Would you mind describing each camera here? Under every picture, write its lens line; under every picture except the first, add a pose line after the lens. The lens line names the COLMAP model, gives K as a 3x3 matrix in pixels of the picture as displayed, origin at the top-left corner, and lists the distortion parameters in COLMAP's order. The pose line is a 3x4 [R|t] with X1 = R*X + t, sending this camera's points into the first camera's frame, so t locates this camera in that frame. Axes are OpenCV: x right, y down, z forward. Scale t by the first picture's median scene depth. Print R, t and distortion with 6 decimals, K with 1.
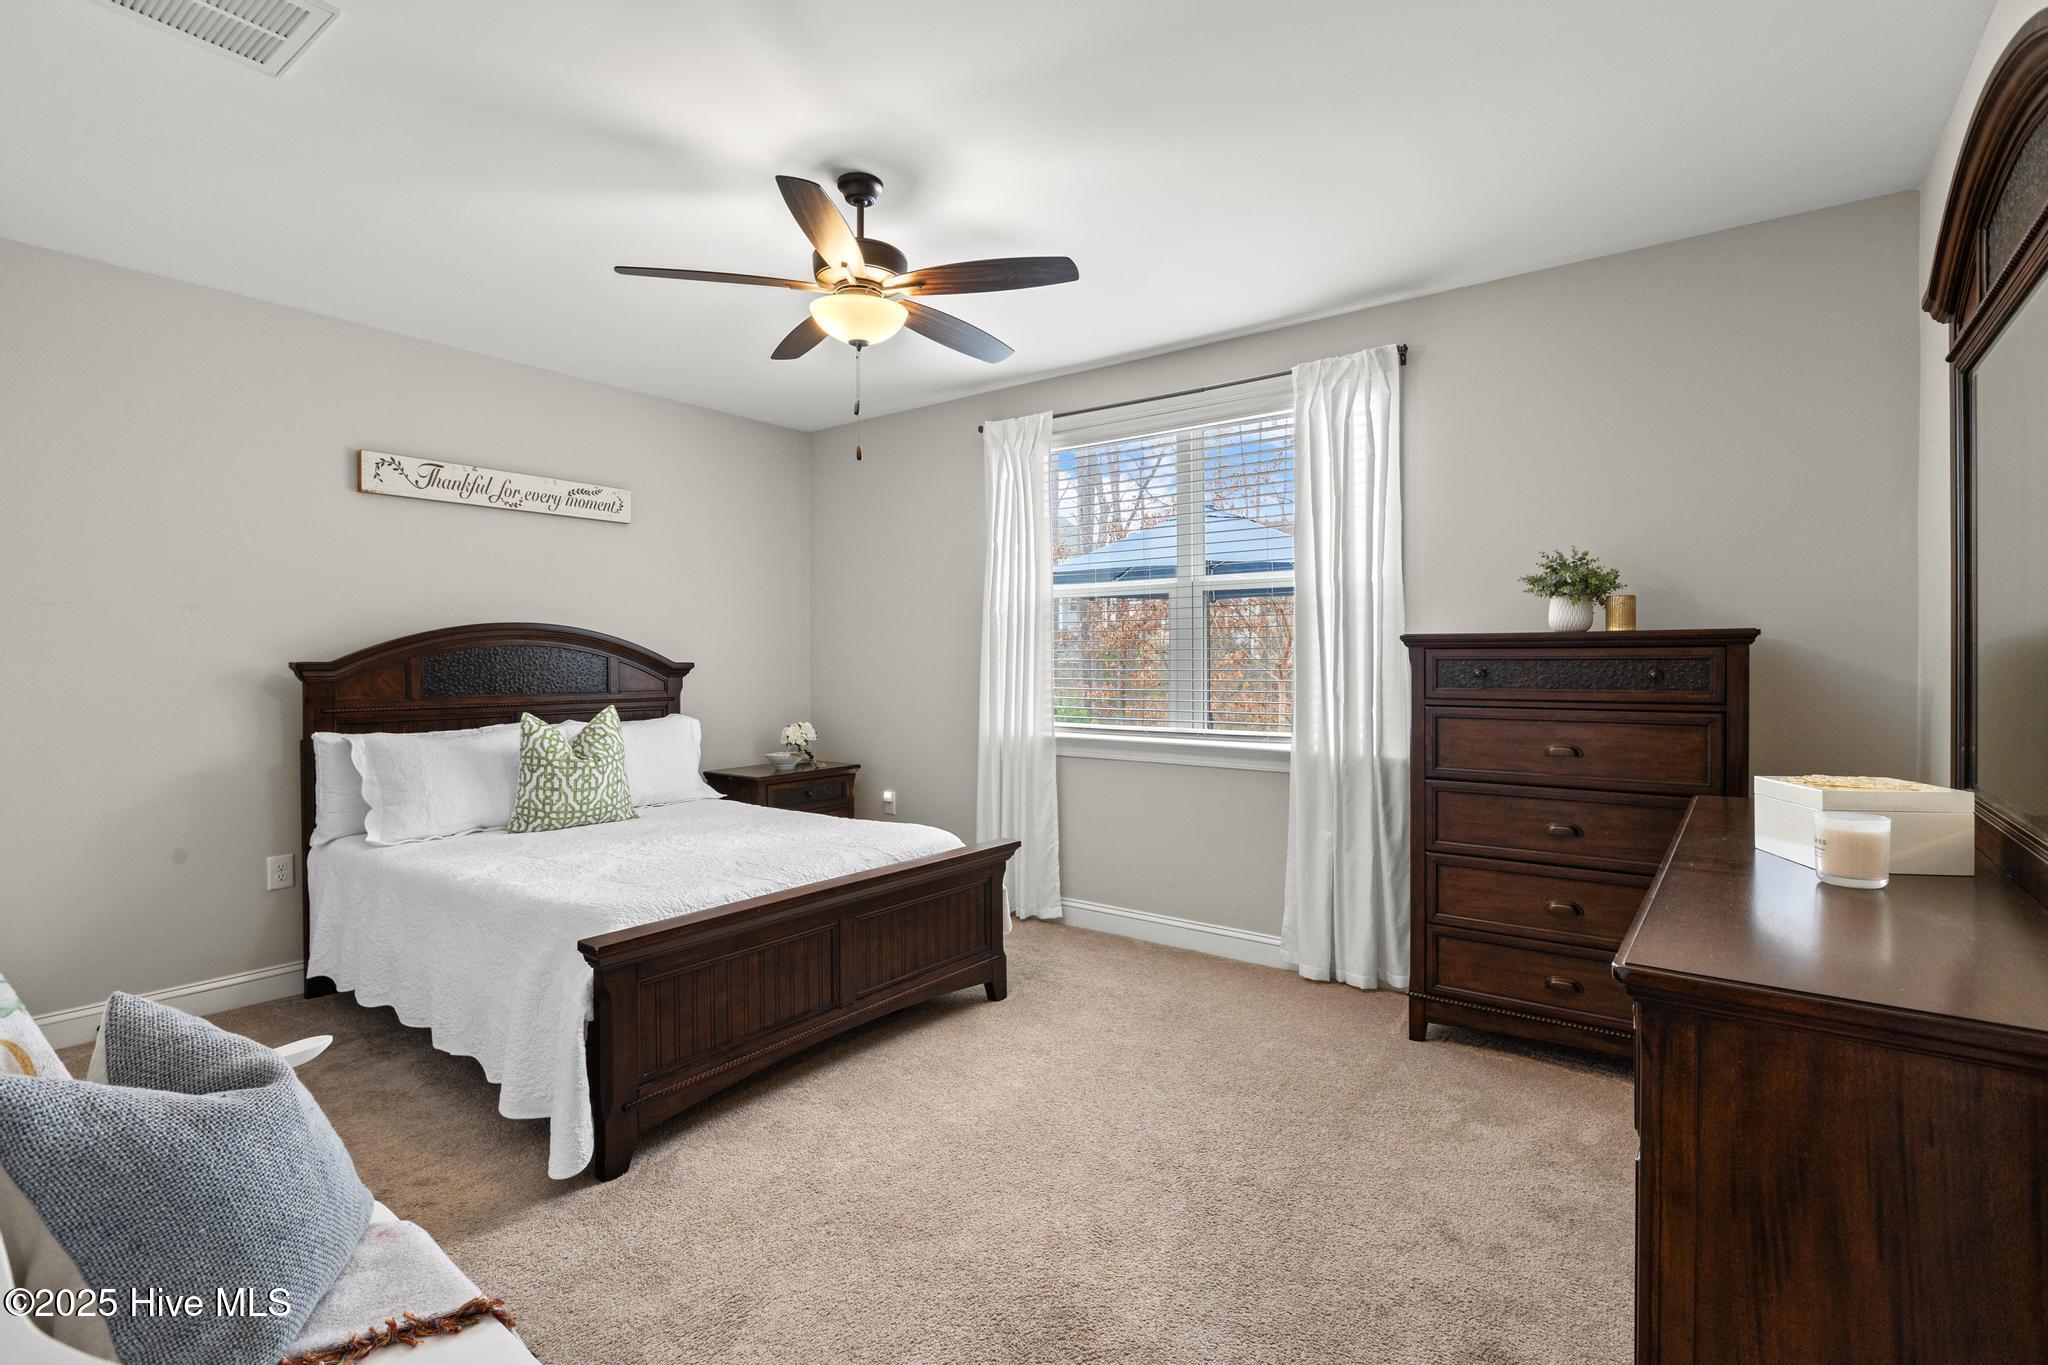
lens RADIAL K [[993.0, 0, 1005.9], [0, 993.0, 670.7], [0, 0, 1]] dist [-0.002878, -0.000293]
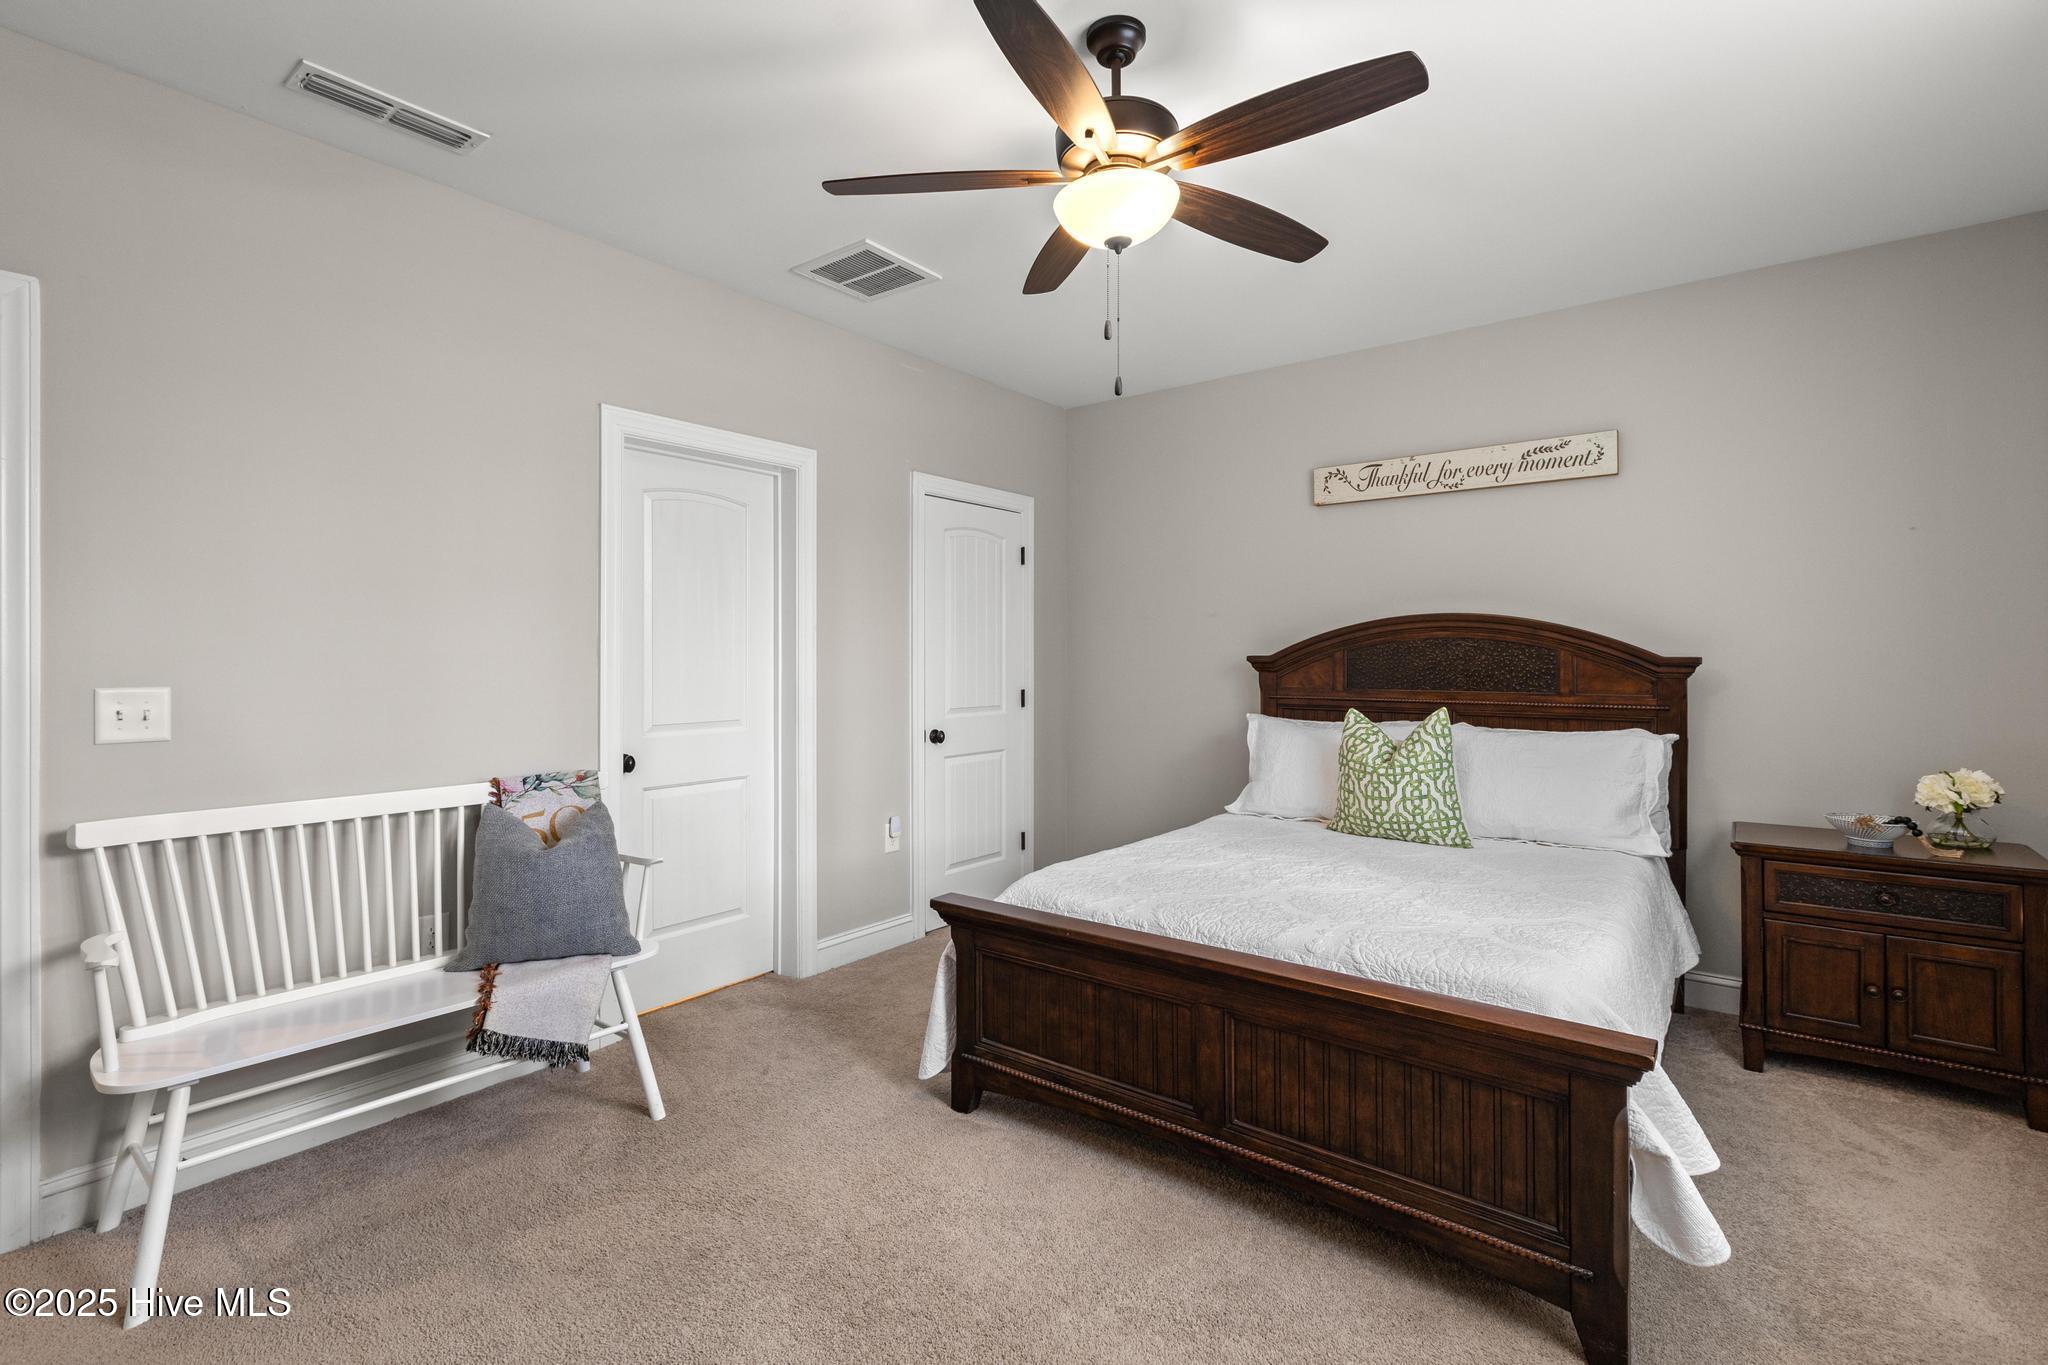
lens RADIAL K [[915.9, 0, 1017.6], [0, 915.9, 667.6], [0, 0, 1]] dist [0.002860, -0.000036]
pose [[-0.013355, 0.015713, -0.999787, 0.389511], [-0.004650, 0.999865, 0.015777, -0.009936], [0.999900, 0.004859, -0.013280, 0.645186]]
